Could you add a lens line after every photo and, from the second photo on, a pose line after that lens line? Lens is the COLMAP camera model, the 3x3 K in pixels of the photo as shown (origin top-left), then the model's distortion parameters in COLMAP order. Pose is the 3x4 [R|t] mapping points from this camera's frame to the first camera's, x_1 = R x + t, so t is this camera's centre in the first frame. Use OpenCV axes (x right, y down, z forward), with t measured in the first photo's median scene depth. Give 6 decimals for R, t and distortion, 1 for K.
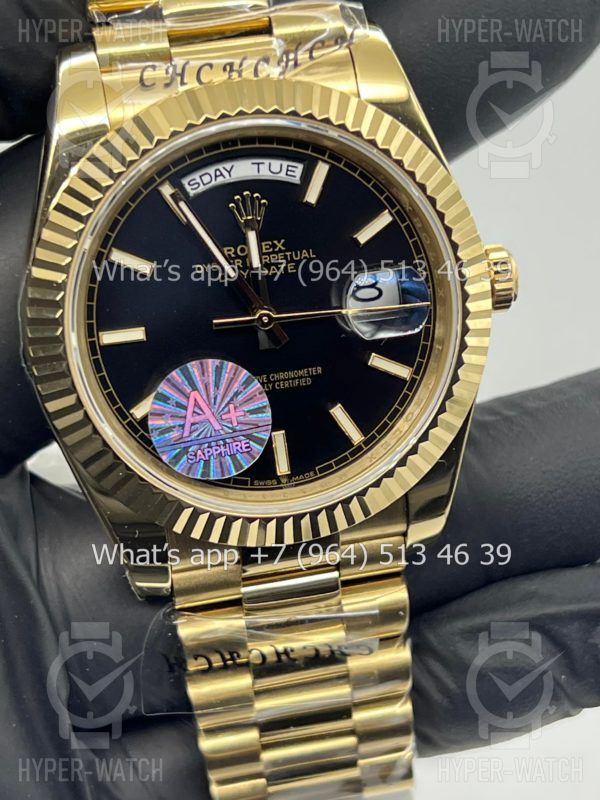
lens RADIAL K [[1838.5, 0, 297.0], [0, 1838.5, 400.1], [0, 0, 1]] dist [0.155305, 0.000000]
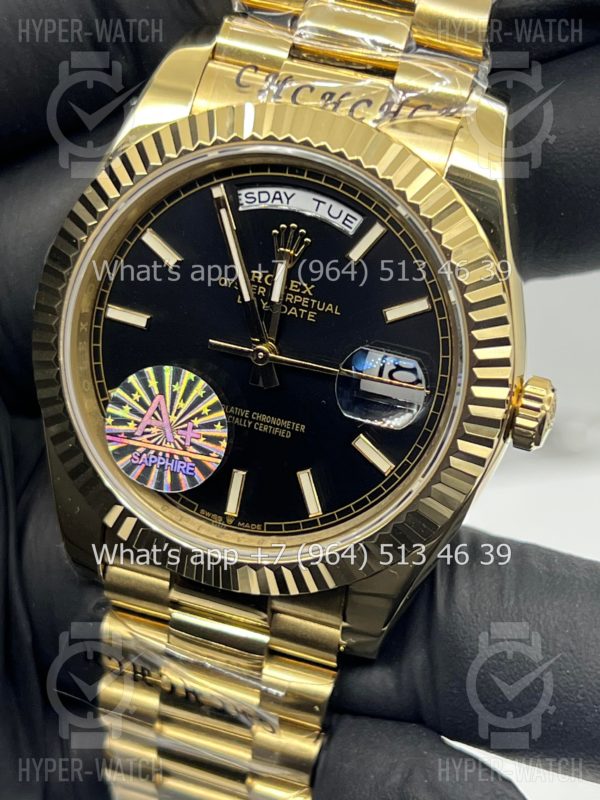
lens RADIAL K [[1838.5, 0, 294.2], [0, 1838.5, 397.4], [0, 0, 1]] dist [0.155305, 0.000000]
pose [[0.863011, 0.379565, -0.333379, 0.320749], [-0.383111, 0.921889, 0.057856, -0.084835], [0.329299, 0.077791, 0.941016, 0.111372]]
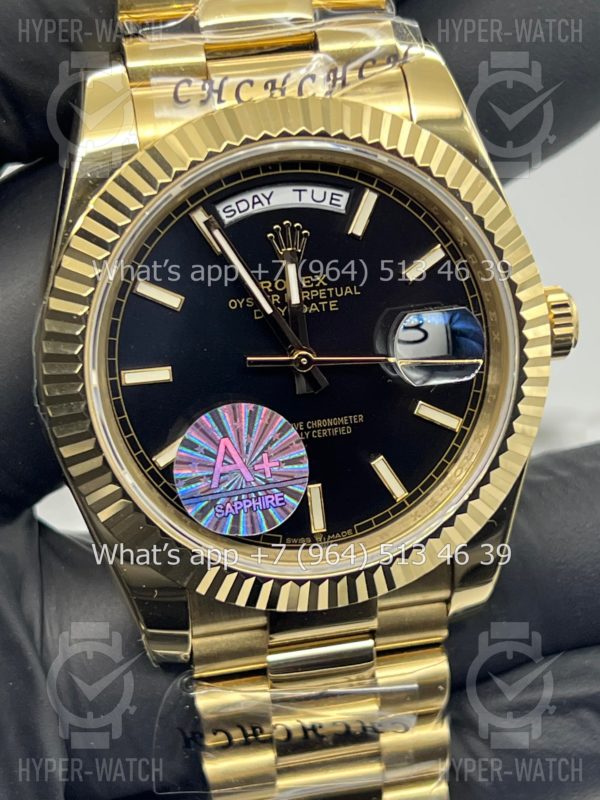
lens RADIAL K [[1838.5, 0, 292.5], [0, 1838.5, 398.7], [0, 0, 1]] dist [0.155305, 0.000000]
pose [[0.999658, 0.023377, 0.011736, -0.032939], [-0.023028, 0.999314, -0.028999, 0.001223], [-0.012406, 0.028718, 0.999511, 0.090810]]
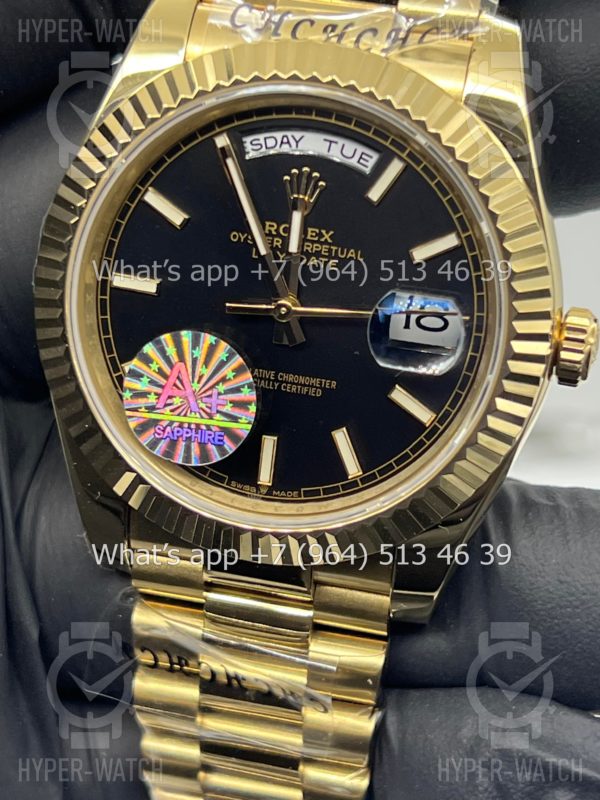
lens RADIAL K [[1838.5, 0, 297.1], [0, 1838.5, 398.1], [0, 0, 1]] dist [0.155305, 0.000000]
pose [[0.906833, 0.298030, -0.298047, 0.265521], [-0.300563, 0.952987, 0.038443, -0.039397], [0.295492, 0.054720, 0.953777, 0.151861]]
